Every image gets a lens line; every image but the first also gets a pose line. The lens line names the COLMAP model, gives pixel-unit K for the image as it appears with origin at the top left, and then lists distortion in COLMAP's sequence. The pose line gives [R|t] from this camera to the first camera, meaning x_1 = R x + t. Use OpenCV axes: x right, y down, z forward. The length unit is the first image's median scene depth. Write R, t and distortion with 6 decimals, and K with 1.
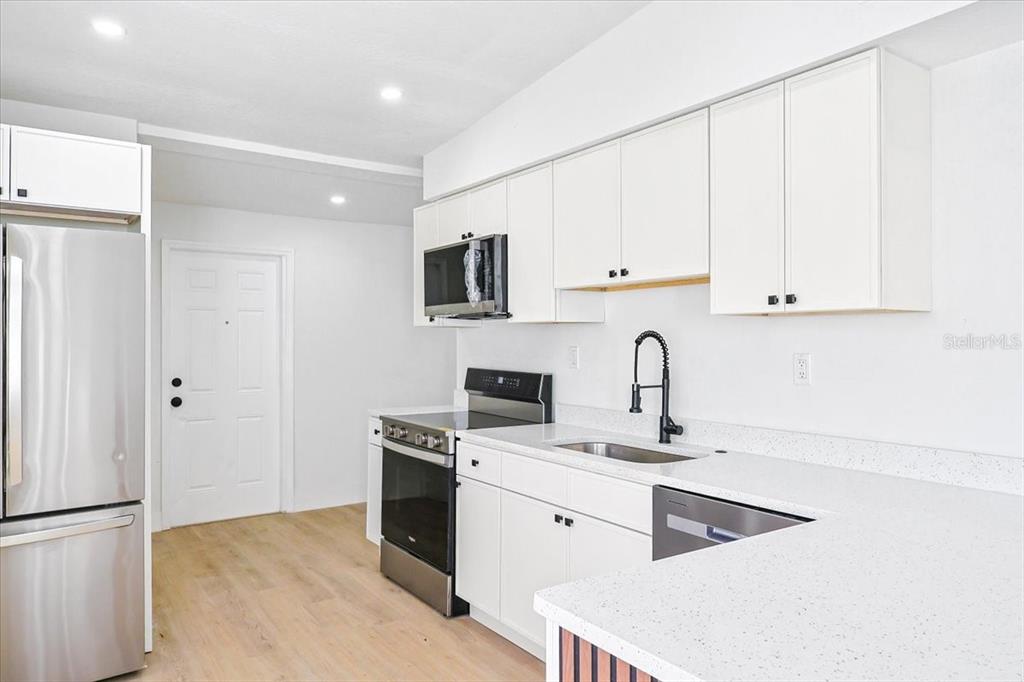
lens RADIAL K [[691.1, 0, 512.0], [0, 691.1, 341.0], [0, 0, 1]] dist [0.002877, 0.000007]
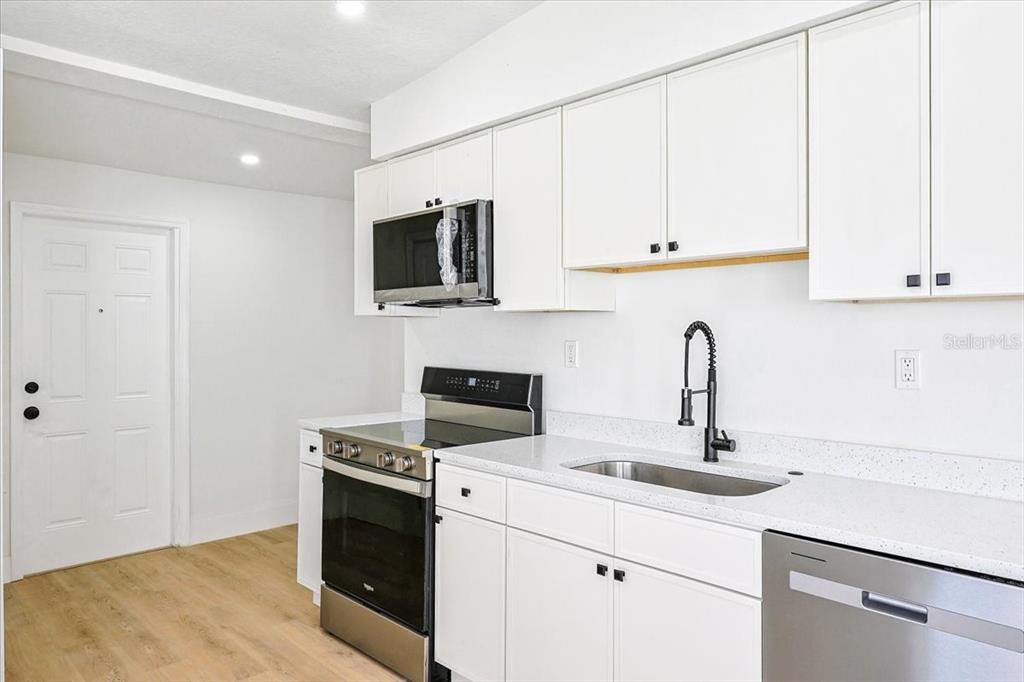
lens RADIAL K [[699.1, 0, 512.3], [0, 699.1, 334.4], [0, 0, 1]] dist [0.000258, -0.000234]
pose [[0.986533, 0.000768, 0.163560, -0.118791], [-0.000979, 0.999999, 0.001207, -0.000517], [-0.163558, -0.001351, 0.986533, 0.202827]]
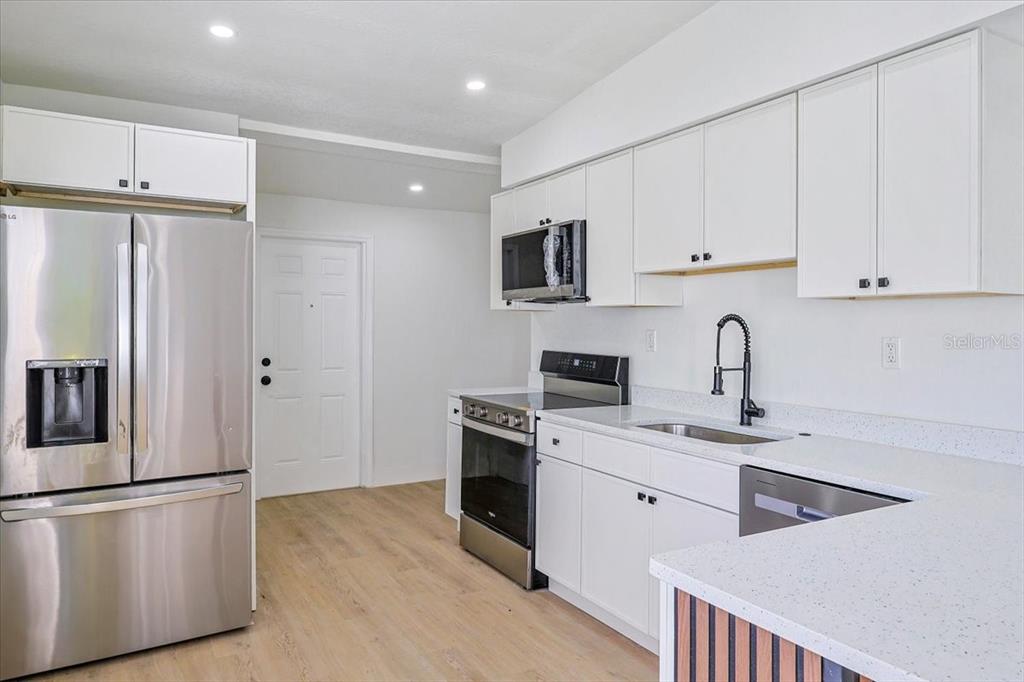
lens RADIAL K [[684.5, 0, 511.7], [0, 684.5, 330.2], [0, 0, 1]] dist [0.003387, 0.000075]
pose [[0.996552, 0.005814, -0.082761, -0.032456], [-0.005318, 0.999967, 0.006216, 0.003359], [0.082794, -0.005755, 0.996550, -0.022461]]
